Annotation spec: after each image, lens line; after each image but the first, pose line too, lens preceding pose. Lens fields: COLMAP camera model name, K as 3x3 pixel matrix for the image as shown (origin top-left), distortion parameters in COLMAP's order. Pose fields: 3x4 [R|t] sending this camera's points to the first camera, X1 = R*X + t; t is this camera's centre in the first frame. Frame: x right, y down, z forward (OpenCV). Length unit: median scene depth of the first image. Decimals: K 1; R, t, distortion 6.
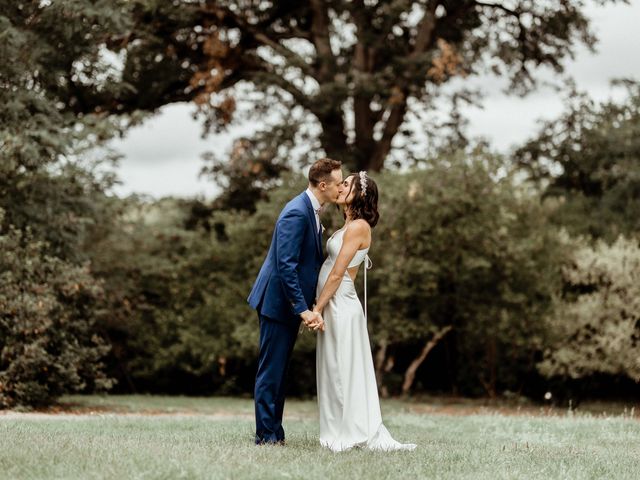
lens RADIAL K [[2515.6, 0, 324.8], [0, 2515.6, 196.5], [0, 0, 1]] dist [-0.089116, 0.000000]
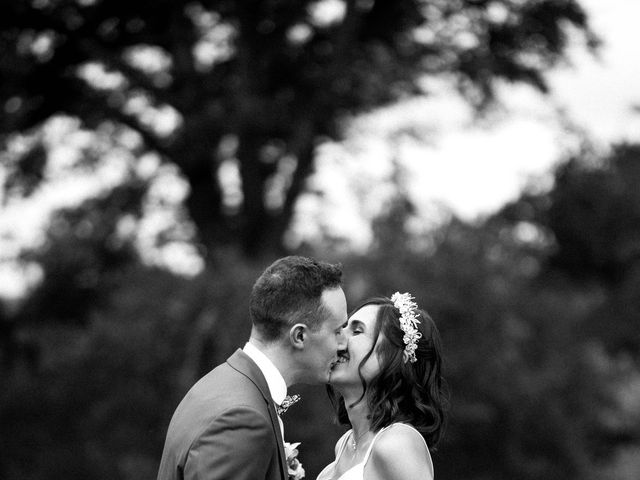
lens RADIAL K [[2515.6, 0, 320.1], [0, 2515.6, 240.7], [0, 0, 1]] dist [-0.089116, 0.000000]
pose [[0.997008, -0.021020, 0.074384, -0.015009], [0.021502, 0.999753, -0.005680, -0.009627], [-0.074246, 0.007263, 0.997213, 0.369098]]
